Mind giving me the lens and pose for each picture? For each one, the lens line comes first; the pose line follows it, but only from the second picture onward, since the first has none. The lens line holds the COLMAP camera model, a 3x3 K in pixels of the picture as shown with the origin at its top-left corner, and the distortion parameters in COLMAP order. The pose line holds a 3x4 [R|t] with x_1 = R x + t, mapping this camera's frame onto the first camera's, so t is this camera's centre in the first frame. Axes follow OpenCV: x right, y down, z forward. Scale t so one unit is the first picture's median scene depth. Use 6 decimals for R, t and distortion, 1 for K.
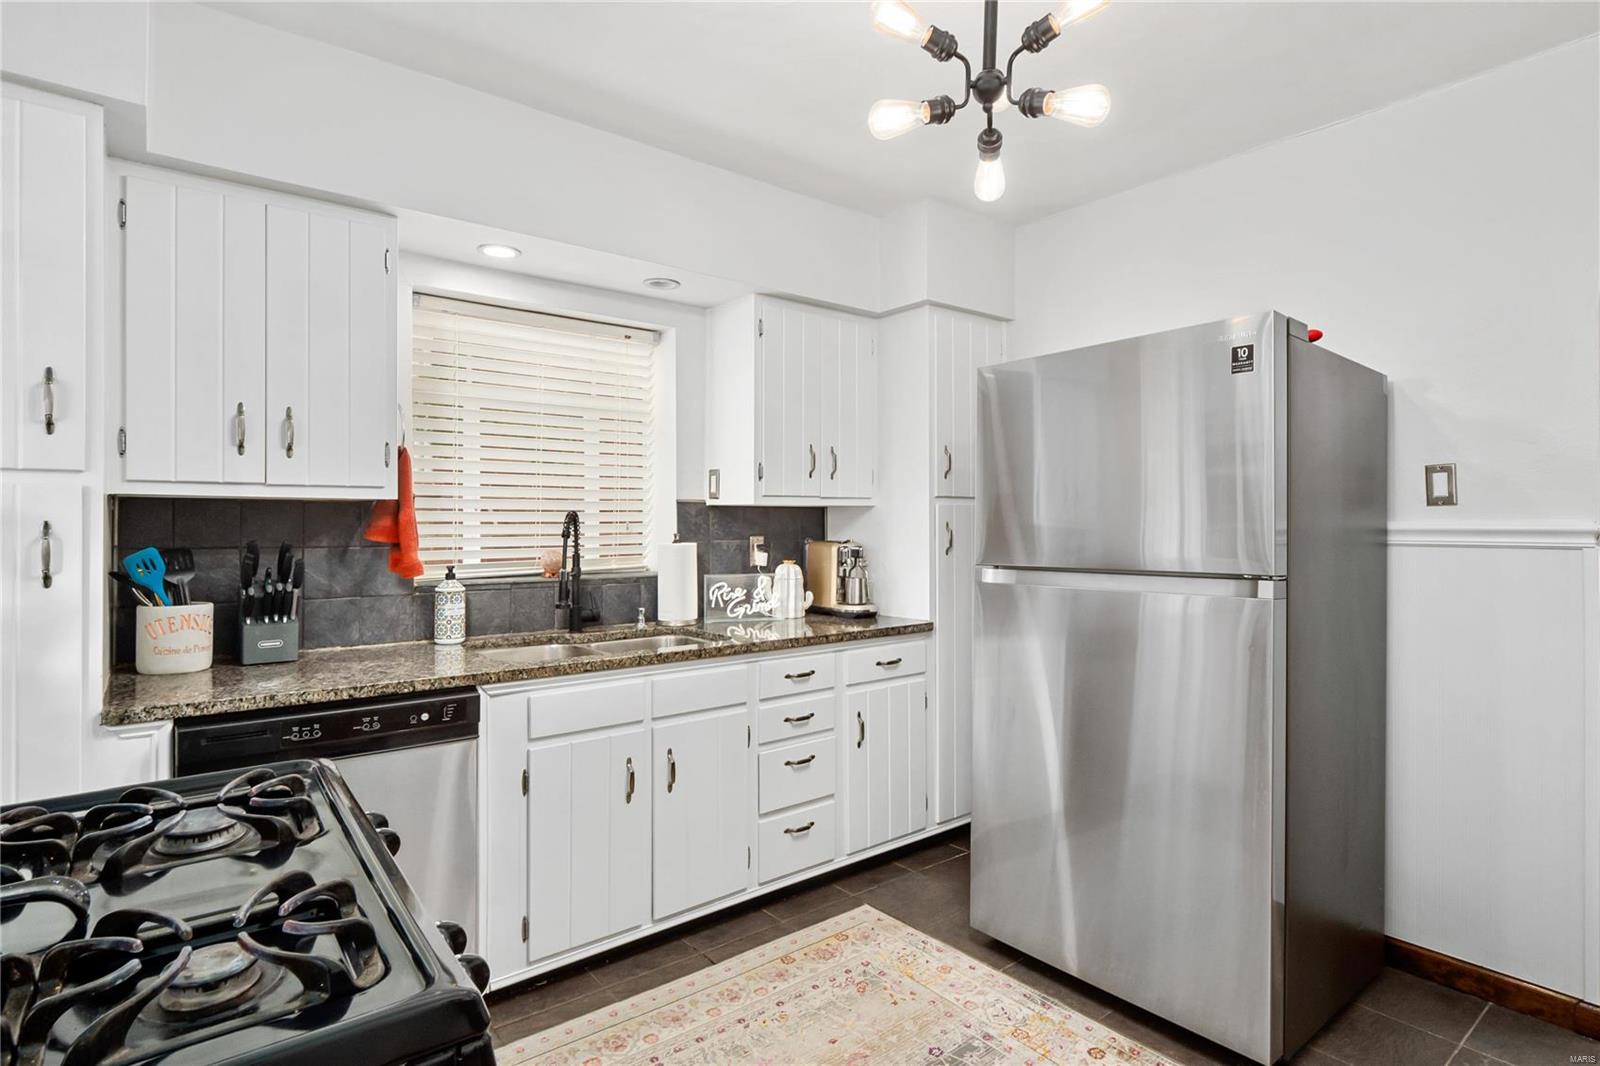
lens RADIAL K [[787.2, 0, 788.3], [0, 787.2, 522.3], [0, 0, 1]] dist [0.000764, -0.000071]
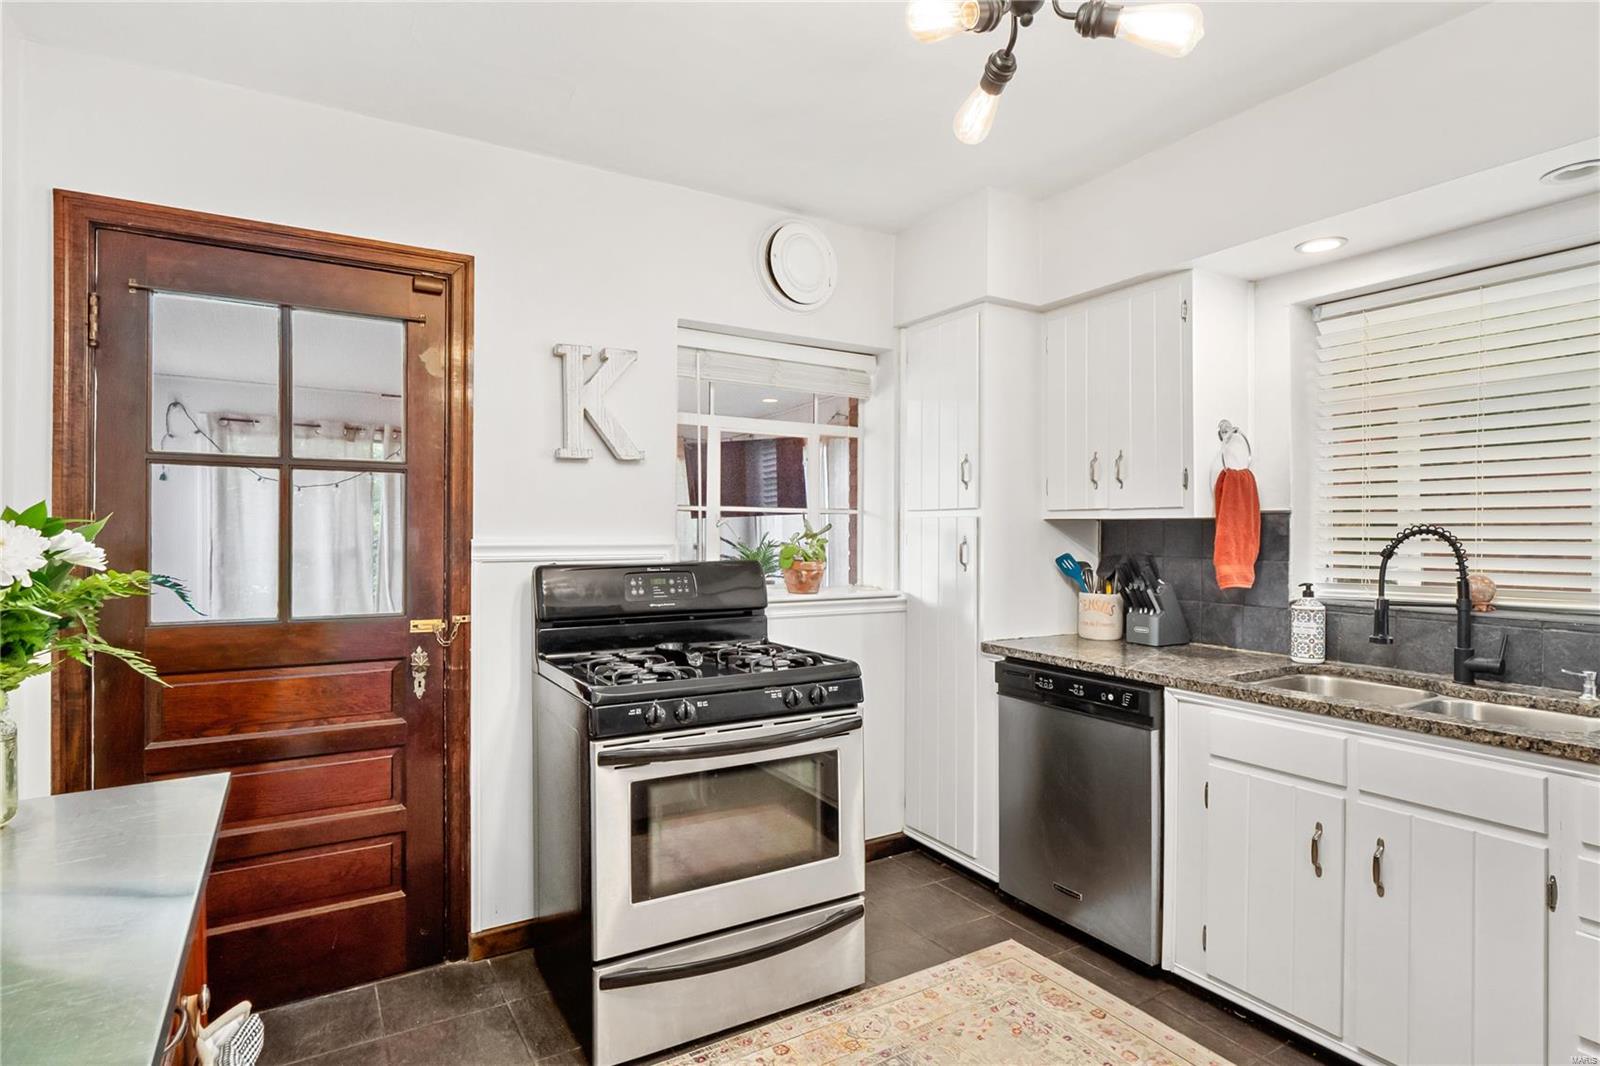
lens RADIAL K [[821.3, 0, 789.6], [0, 821.3, 526.5], [0, 0, 1]] dist [-0.004031, 0.000413]
pose [[-0.101059, -0.004381, -0.994871, 0.762639], [0.000015, 0.999990, -0.004405, -0.011281], [0.994880, -0.000460, -0.101058, 0.560498]]
